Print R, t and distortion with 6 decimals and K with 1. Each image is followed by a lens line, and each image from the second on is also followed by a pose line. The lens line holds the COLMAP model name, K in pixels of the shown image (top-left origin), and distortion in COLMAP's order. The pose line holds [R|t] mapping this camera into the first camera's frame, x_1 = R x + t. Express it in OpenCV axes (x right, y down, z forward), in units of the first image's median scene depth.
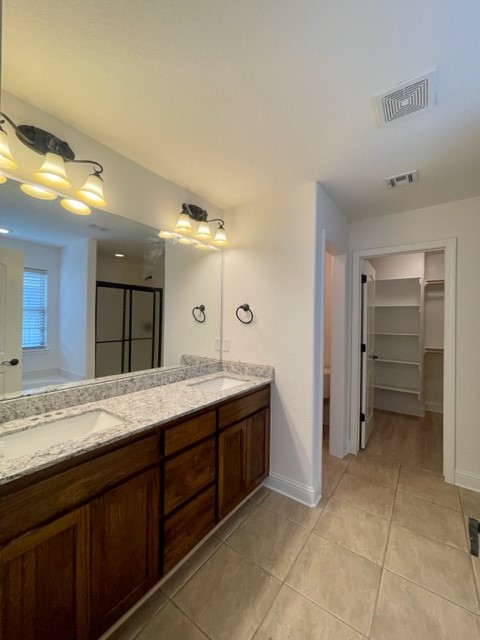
lens RADIAL K [[259.3, 0, 240.4], [0, 259.3, 321.0], [0, 0, 1]] dist [-0.003355, 0.000096]
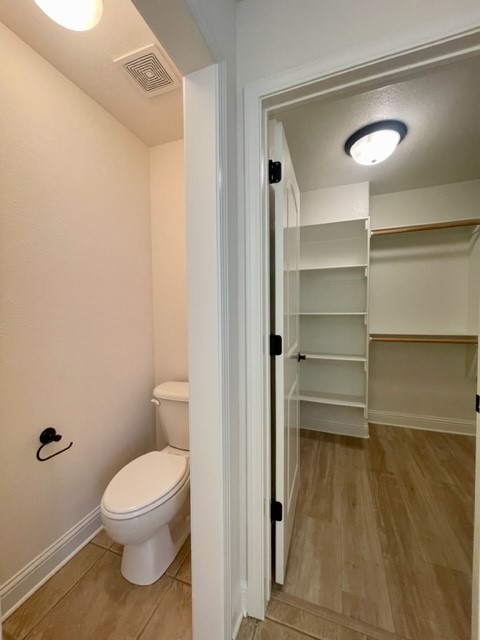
lens RADIAL K [[259.3, 0, 238.7], [0, 259.3, 319.9], [0, 0, 1]] dist [-0.003355, 0.000096]
pose [[0.967338, -0.035745, 0.250957, 0.245796], [0.025515, 0.998710, 0.043900, 0.035181], [-0.252202, -0.036063, 0.967002, 0.482362]]
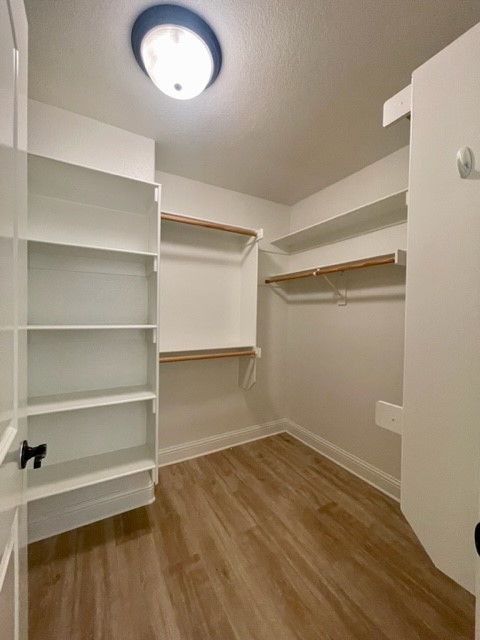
lens RADIAL K [[259.3, 0, 241.1], [0, 259.3, 318.9], [0, 0, 1]] dist [-0.003355, 0.000096]
pose [[0.410821, -0.028348, 0.911275, 0.375718], [-0.009301, 0.999334, 0.035280, 0.026262], [-0.911669, -0.022969, 0.410284, 0.711036]]
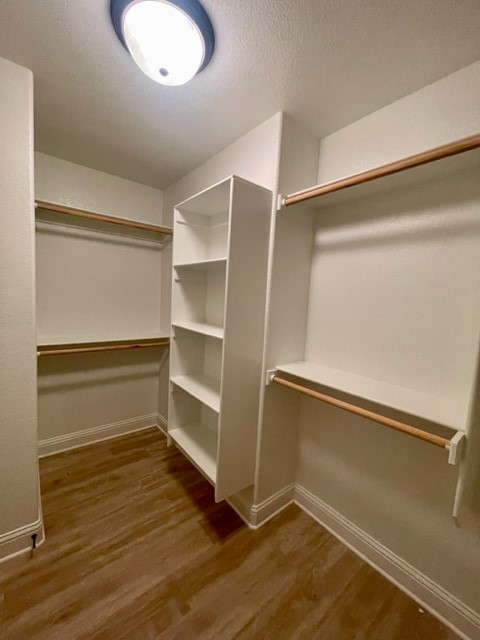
lens RADIAL K [[259.3, 0, 240.0], [0, 259.3, 318.9], [0, 0, 1]] dist [-0.003355, 0.000096]
pose [[0.965060, 0.068853, -0.252822, 0.813971], [-0.044434, 0.993887, 0.101065, -0.014412], [0.258235, -0.086300, 0.962220, 0.651285]]
